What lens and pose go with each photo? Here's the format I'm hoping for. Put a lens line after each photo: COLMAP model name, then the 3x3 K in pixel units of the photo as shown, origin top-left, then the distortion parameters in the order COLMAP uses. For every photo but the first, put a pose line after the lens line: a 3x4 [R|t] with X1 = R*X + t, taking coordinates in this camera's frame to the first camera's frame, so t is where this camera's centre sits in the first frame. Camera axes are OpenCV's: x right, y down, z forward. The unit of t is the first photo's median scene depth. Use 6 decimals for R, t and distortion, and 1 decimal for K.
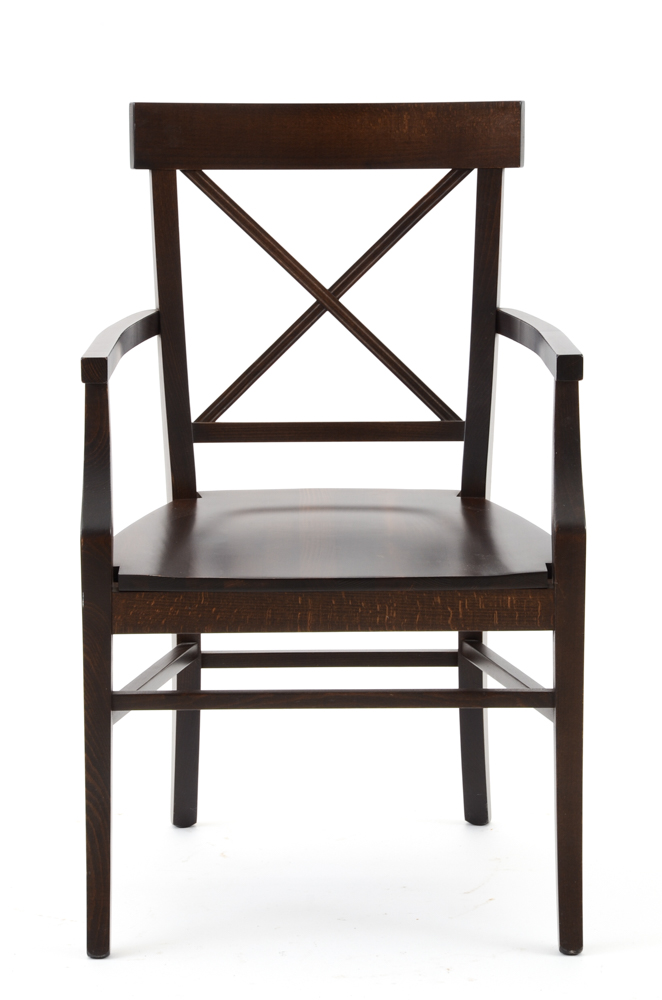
lens RADIAL K [[3989.6, 0, 334.3], [0, 3989.6, 511.9], [0, 0, 1]] dist [1.406119, 0.451020]
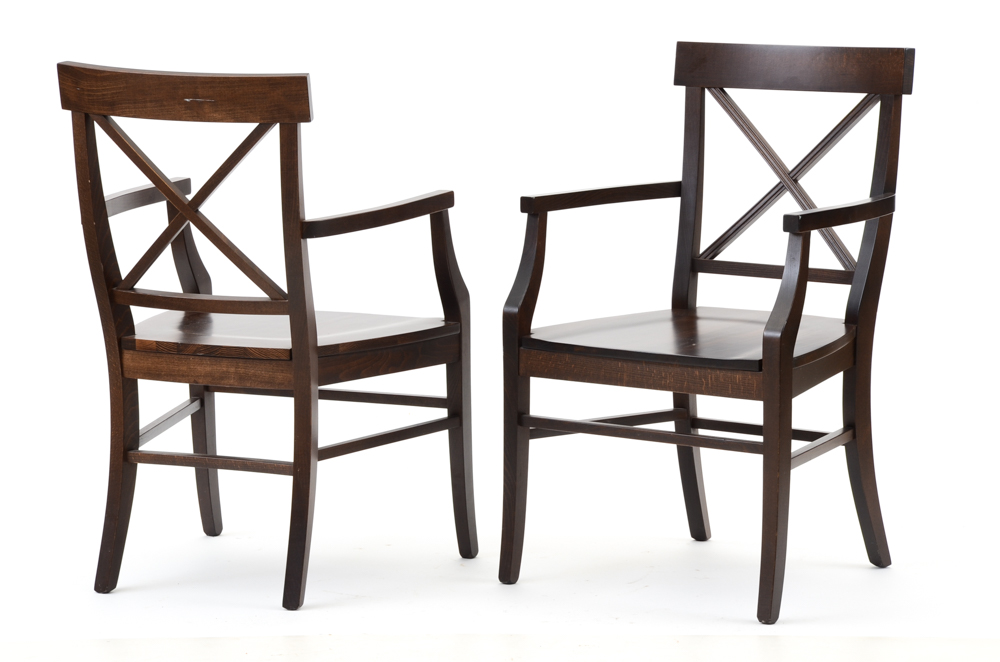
lens RADIAL K [[3989.6, 0, 500.0], [0, 3989.6, 331.0], [0, 0, 1]] dist [1.406119, 0.451020]
pose [[0.796608, 0.083841, -0.598654, 0.837249], [-0.116199, 0.993104, -0.015538, 0.037416], [0.593223, 0.081940, 0.800857, -0.226609]]
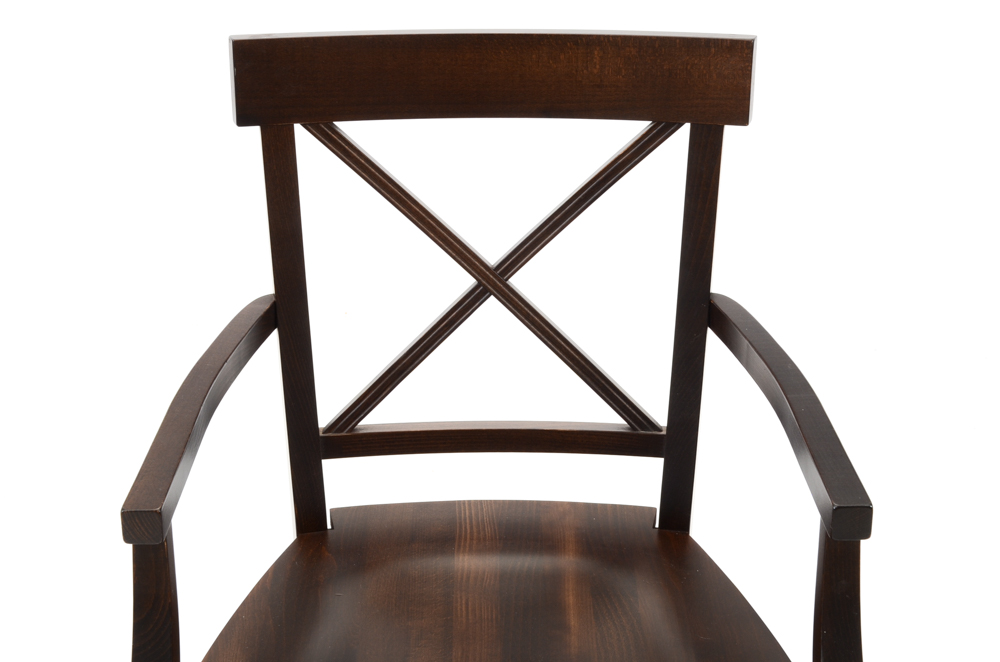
lens RADIAL K [[1903.9, 0, 500.0], [0, 1903.9, 331.0], [0, 0, 1]] dist [0.318719, 0.074441]
pose [[0.999984, 0.005294, 0.002014, -0.000979], [-0.005622, 0.971012, 0.238967, -0.141240], [-0.000691, -0.238974, 0.971026, 0.680266]]
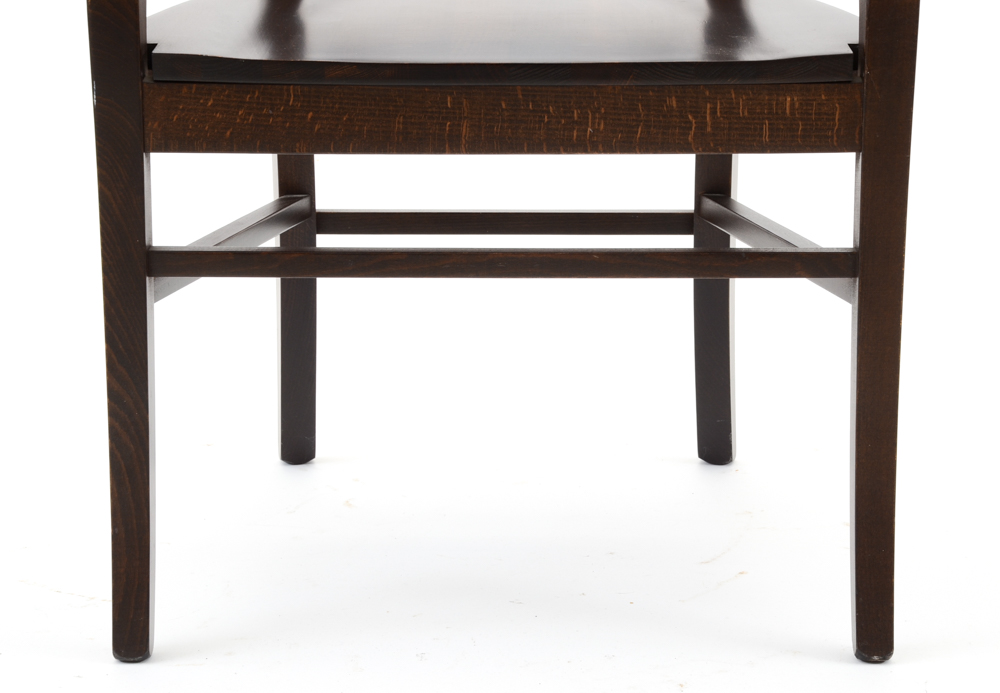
lens RADIAL K [[3052.4, 0, 519.2], [0, 3052.4, 348.0], [0, 0, 1]] dist [0.731094, 0.543558]
pose [[0.999919, 0.007662, -0.010168, 0.007193], [-0.007285, 0.999304, 0.036573, 0.042000], [0.010441, -0.036496, 0.999279, 0.513429]]
